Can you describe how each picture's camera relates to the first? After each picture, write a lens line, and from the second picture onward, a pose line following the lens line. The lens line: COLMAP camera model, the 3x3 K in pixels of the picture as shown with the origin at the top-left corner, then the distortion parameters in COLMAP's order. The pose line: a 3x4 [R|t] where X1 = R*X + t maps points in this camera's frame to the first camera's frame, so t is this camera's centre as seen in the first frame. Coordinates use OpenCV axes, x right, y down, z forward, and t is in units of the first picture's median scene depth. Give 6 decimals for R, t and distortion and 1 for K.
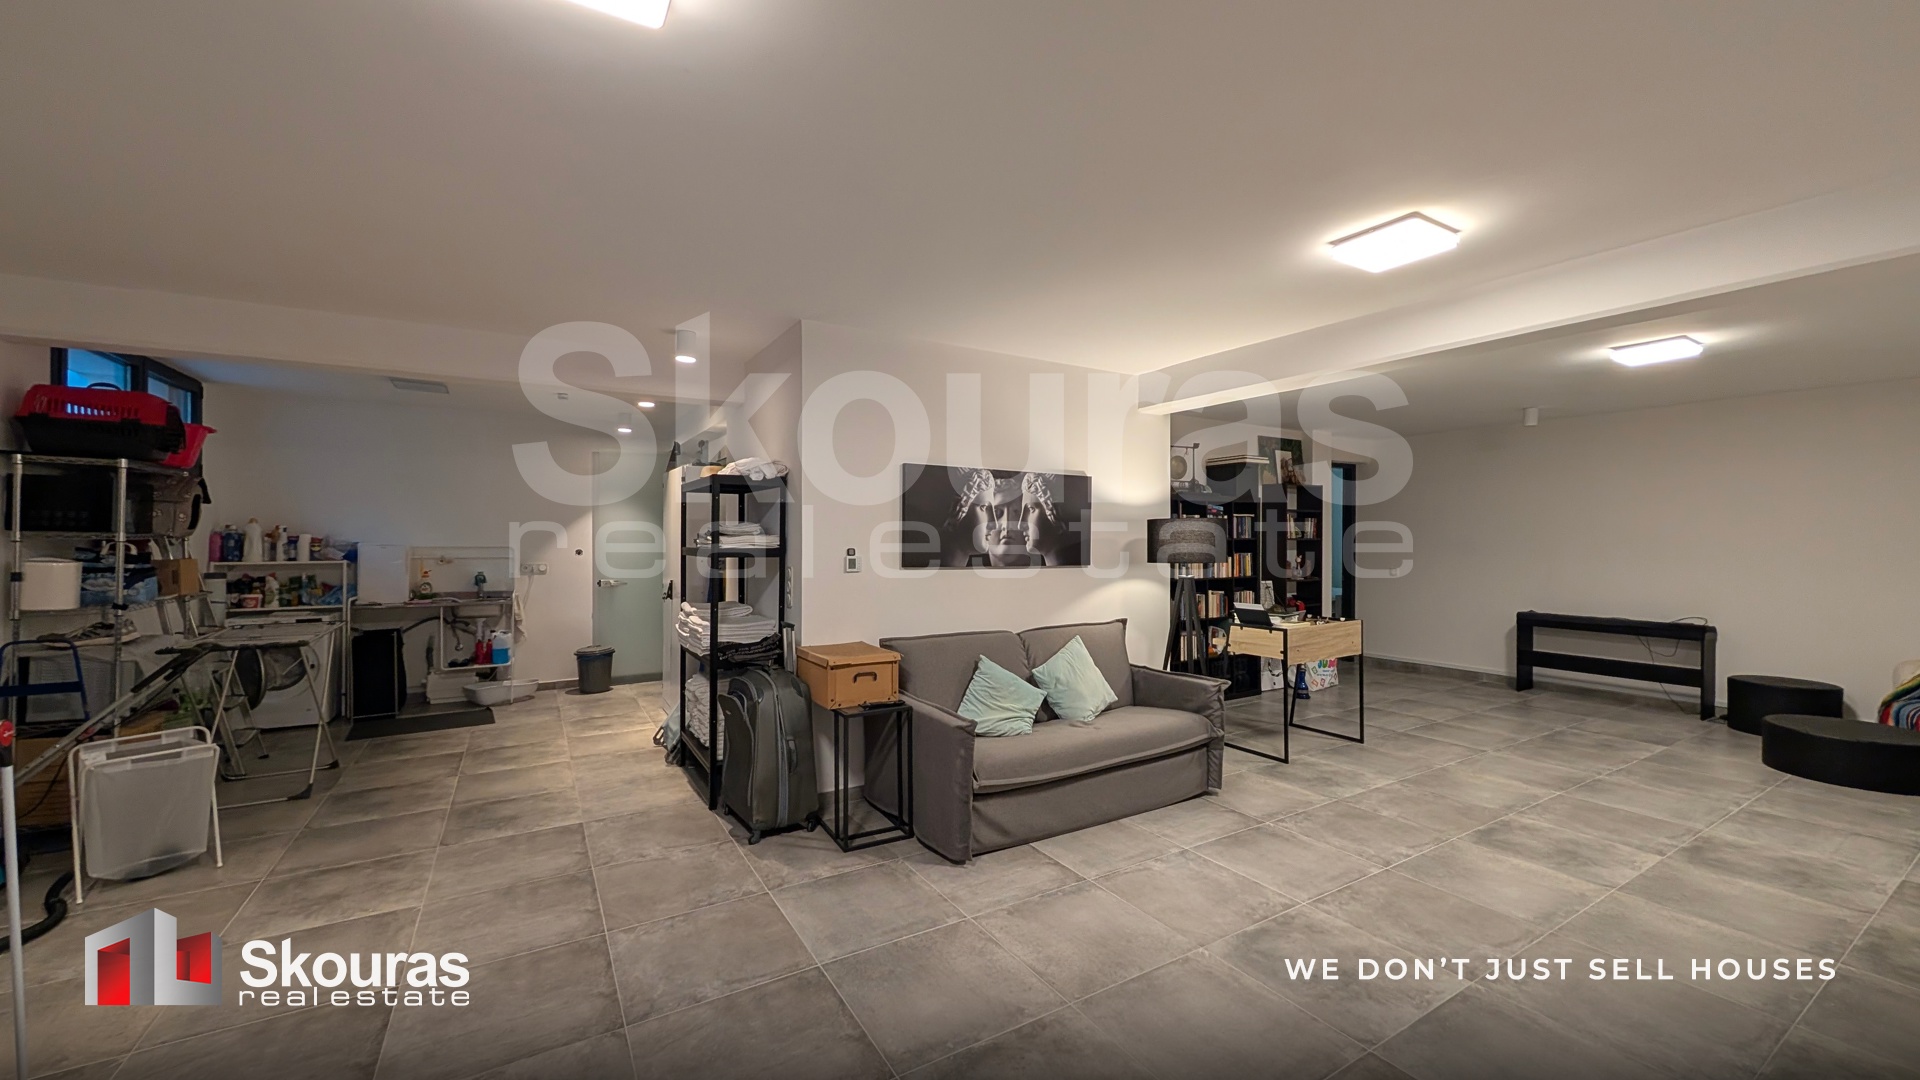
lens RADIAL K [[719.2, 0, 960.0], [0, 719.2, 540.0], [0, 0, 1]] dist [0.001635, 0.000382]
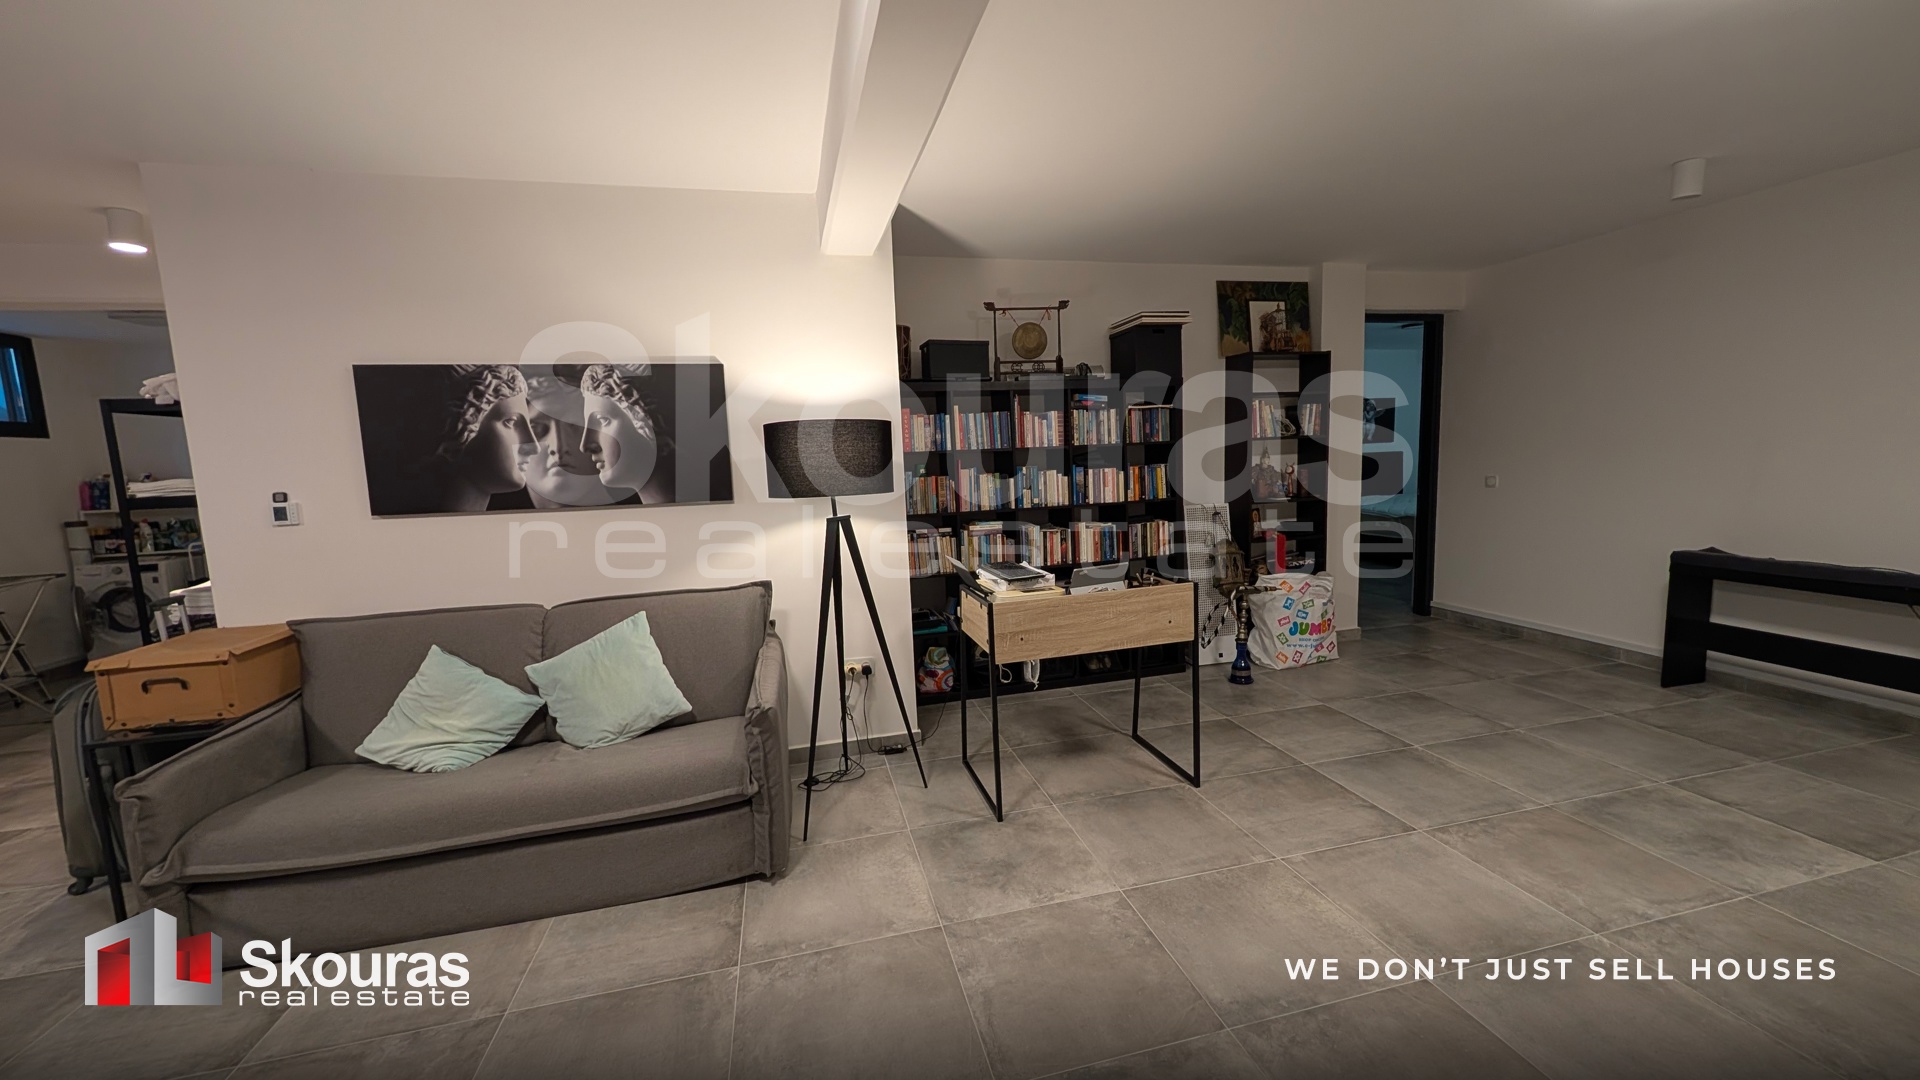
lens RADIAL K [[719.2, 0, 960.0], [0, 719.2, 540.0], [0, 0, 1]] dist [0.001635, 0.000382]
pose [[0.954463, -0.004329, -0.298297, 0.630187], [0.041276, 0.992194, 0.117671, 0.002300], [0.295459, -0.124625, 0.947192, 0.463150]]
